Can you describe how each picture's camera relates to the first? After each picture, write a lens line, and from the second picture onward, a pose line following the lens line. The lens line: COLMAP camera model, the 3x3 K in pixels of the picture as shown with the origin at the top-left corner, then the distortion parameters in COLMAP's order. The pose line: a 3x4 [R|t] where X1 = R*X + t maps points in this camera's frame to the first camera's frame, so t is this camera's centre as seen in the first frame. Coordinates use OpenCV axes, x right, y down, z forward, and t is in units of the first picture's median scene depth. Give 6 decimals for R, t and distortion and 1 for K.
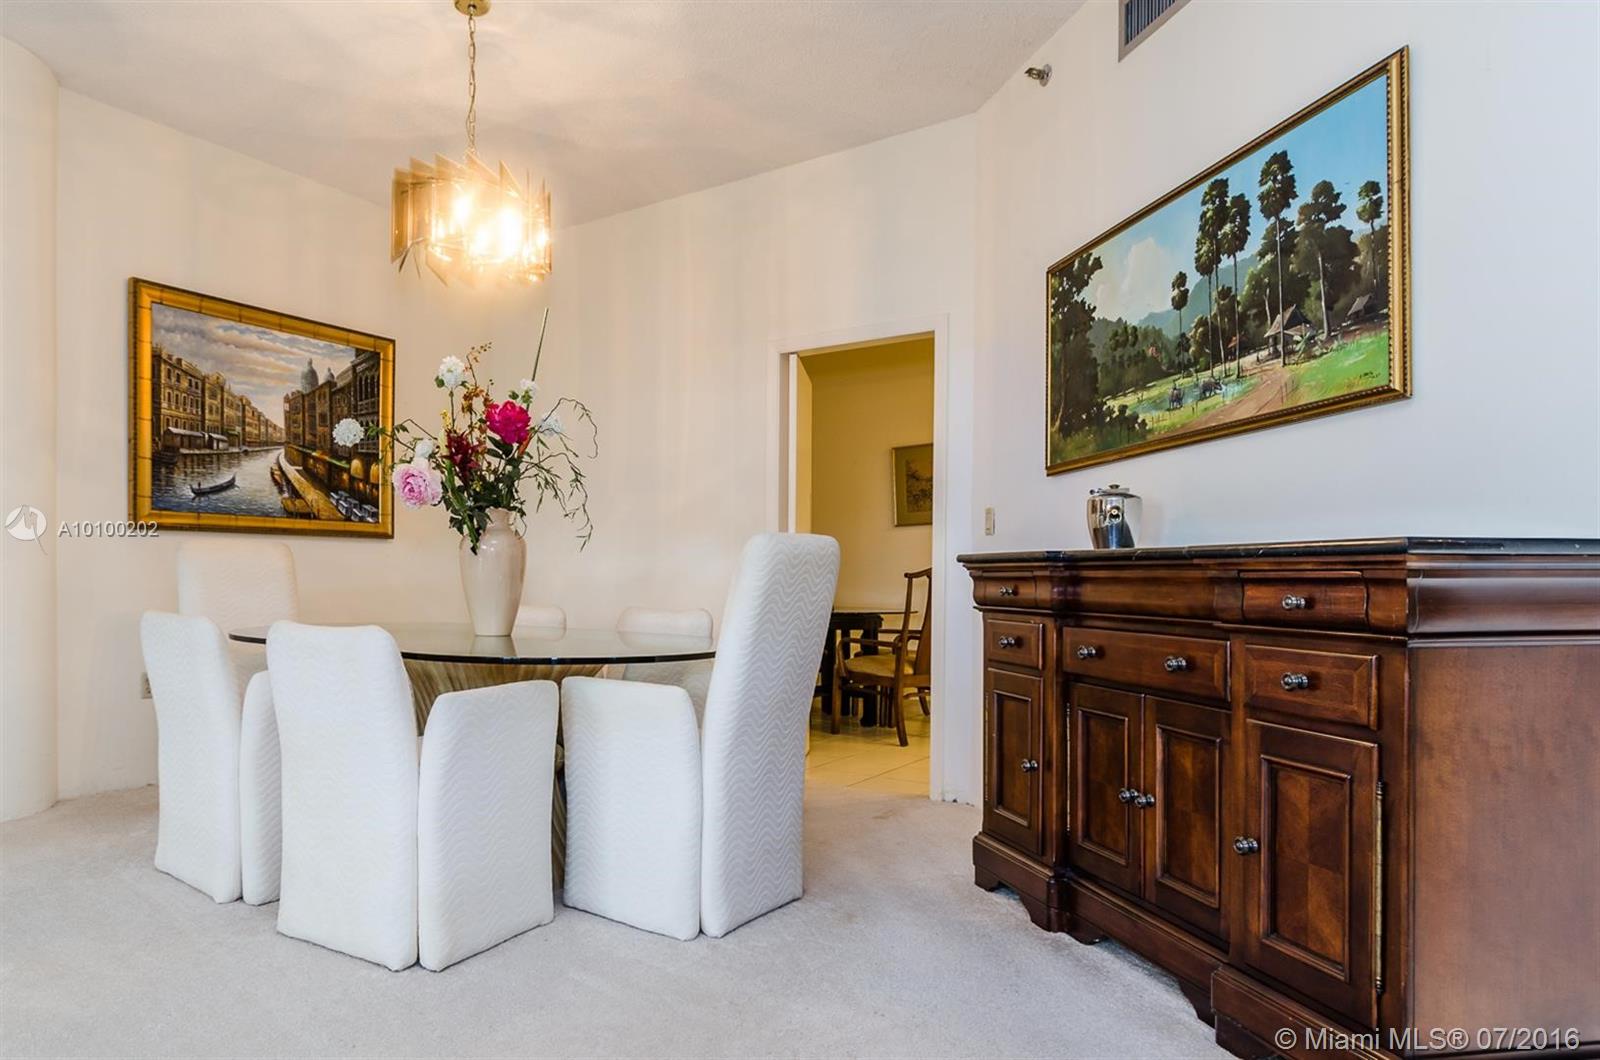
lens RADIAL K [[945.9, 0, 658.5], [0, 945.9, 588.0], [0, 0, 1]] dist [0.012033, -0.015467]
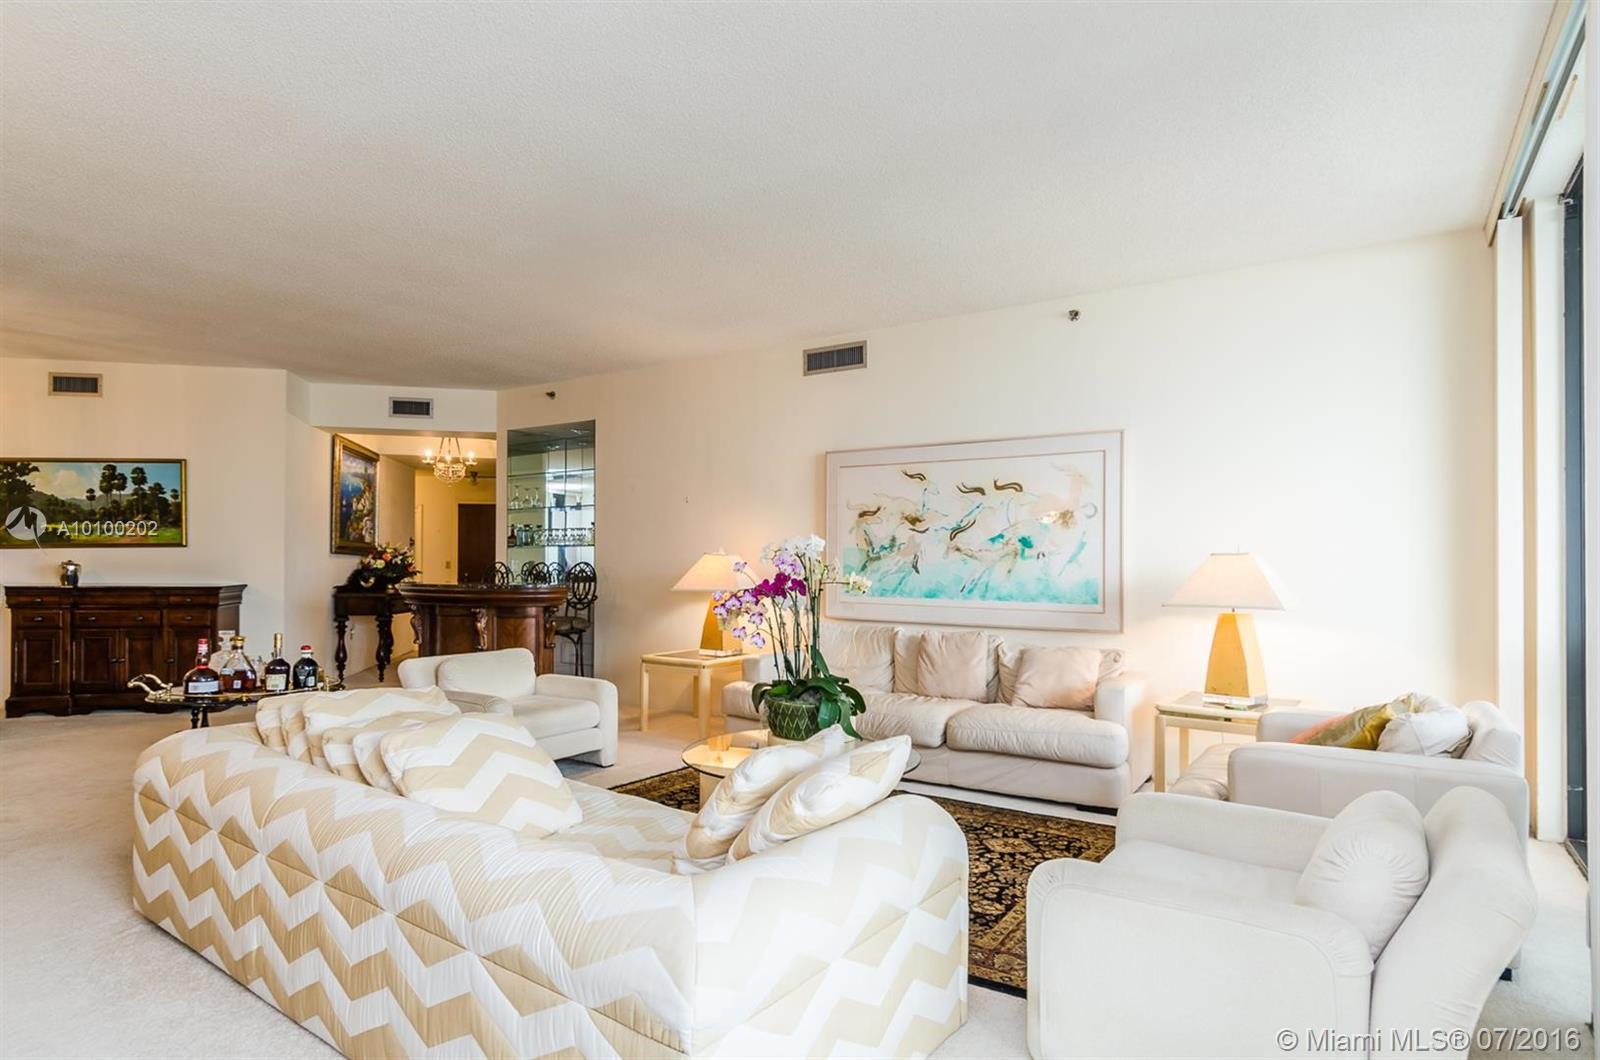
lens RADIAL K [[854.9, 0, 820.1], [0, 854.9, 554.4], [0, 0, 1]] dist [0.013054, -0.013890]
pose [[-0.096778, -0.003299, 0.995301, -2.385296], [0.007716, 0.999962, 0.004064, -0.125401], [-0.995276, 0.008073, -0.096749, -1.022367]]
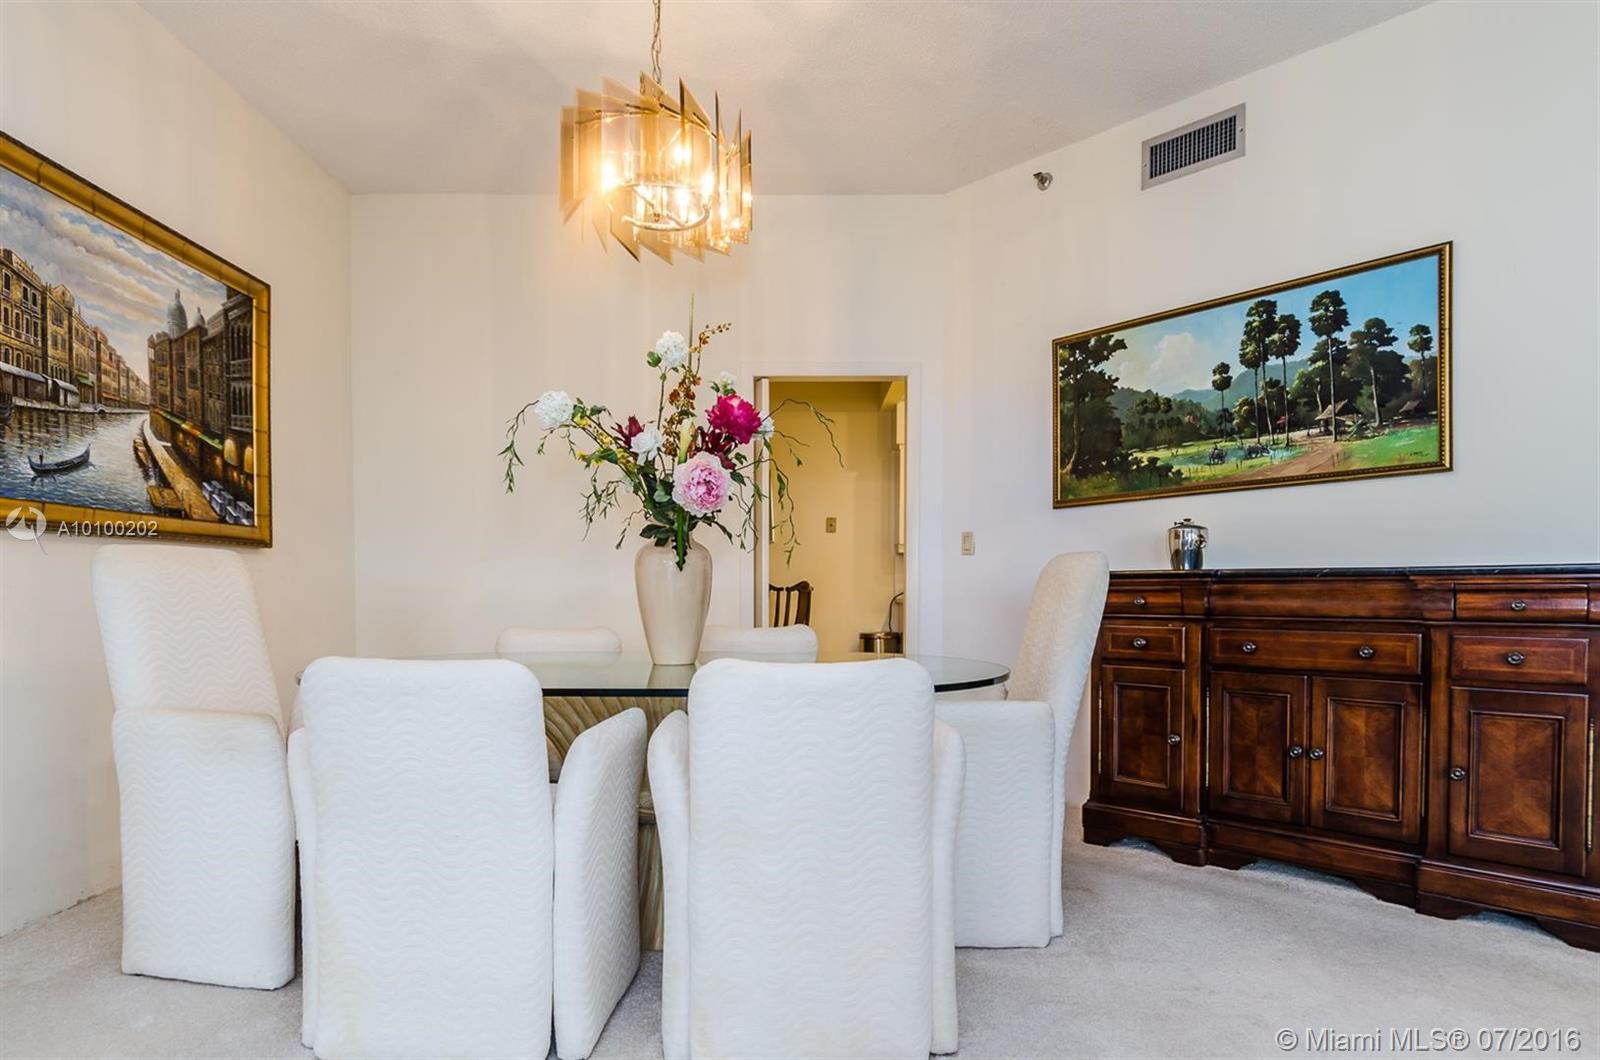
lens RADIAL K [[854.9, 0, 769.0], [0, 854.9, 614.0], [0, 0, 1]] dist [0.013054, -0.013890]
pose [[0.803921, -0.026183, 0.594160, -0.723298], [0.017514, 0.999639, 0.020354, -0.012648], [-0.594478, -0.005957, 0.804090, 0.414116]]
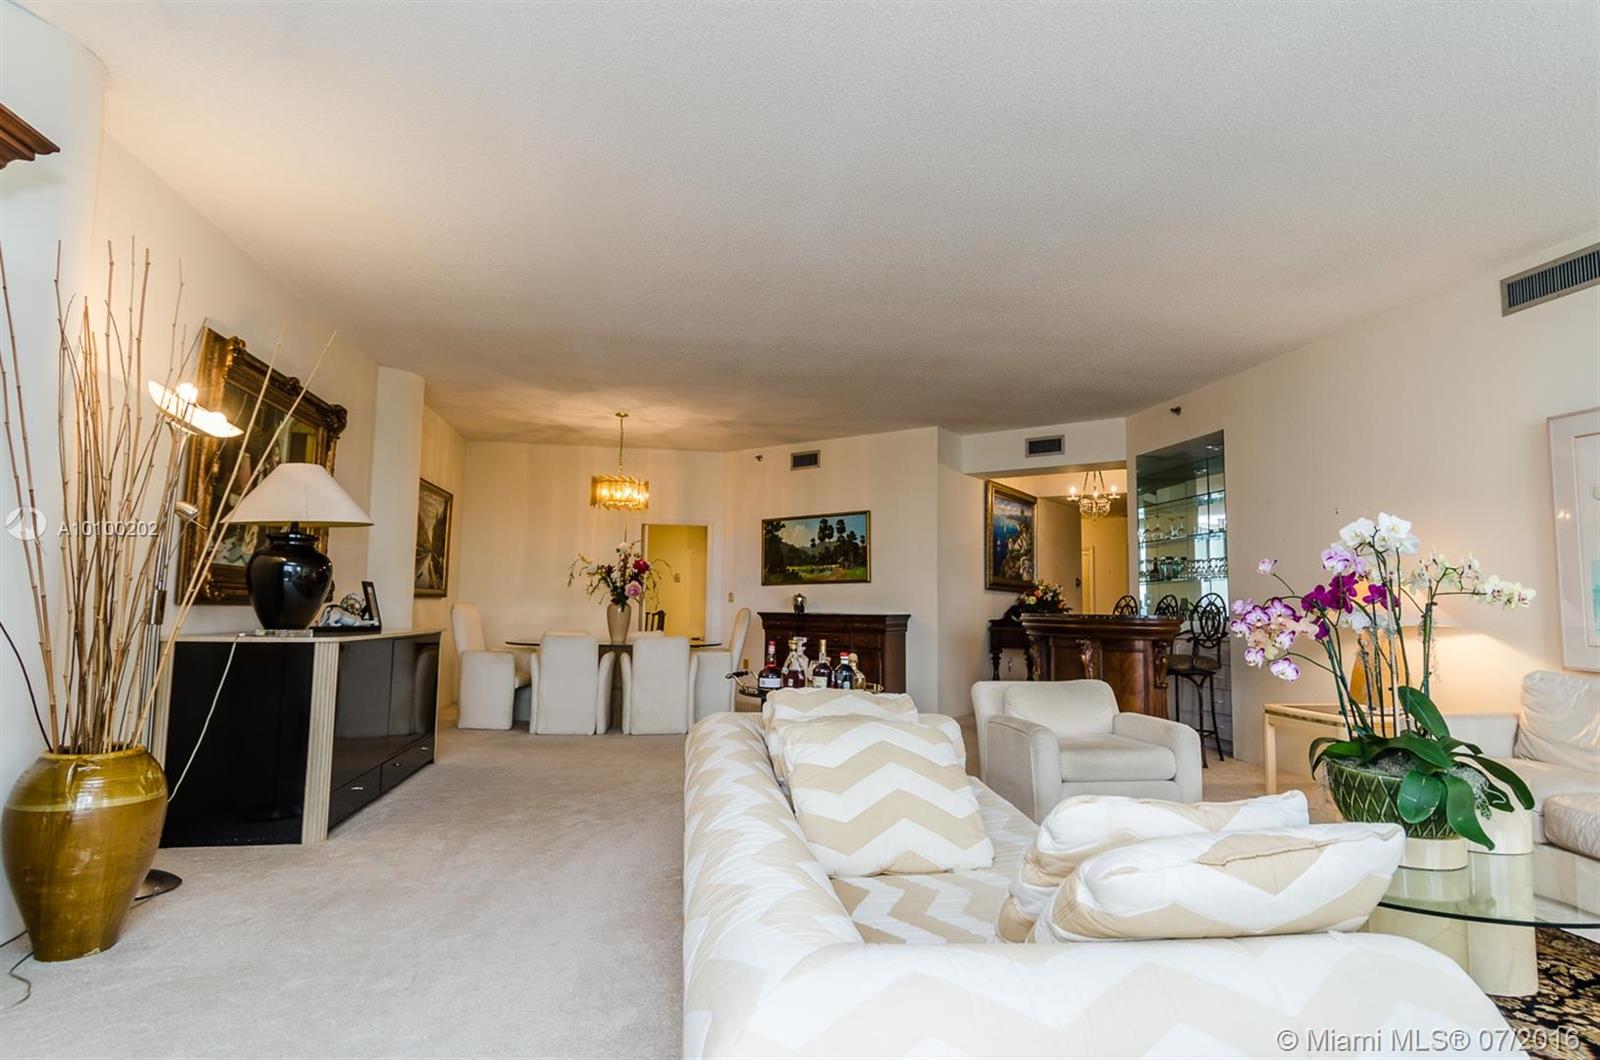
lens RADIAL K [[854.9, 0, 806.7], [0, 854.9, 540.3], [0, 0, 1]] dist [0.013054, -0.013890]
pose [[0.664807, 0.057185, 0.744823, -2.086077], [0.003823, 0.996792, -0.079943, -0.052007], [-0.747005, 0.055994, 0.662456, -1.292700]]
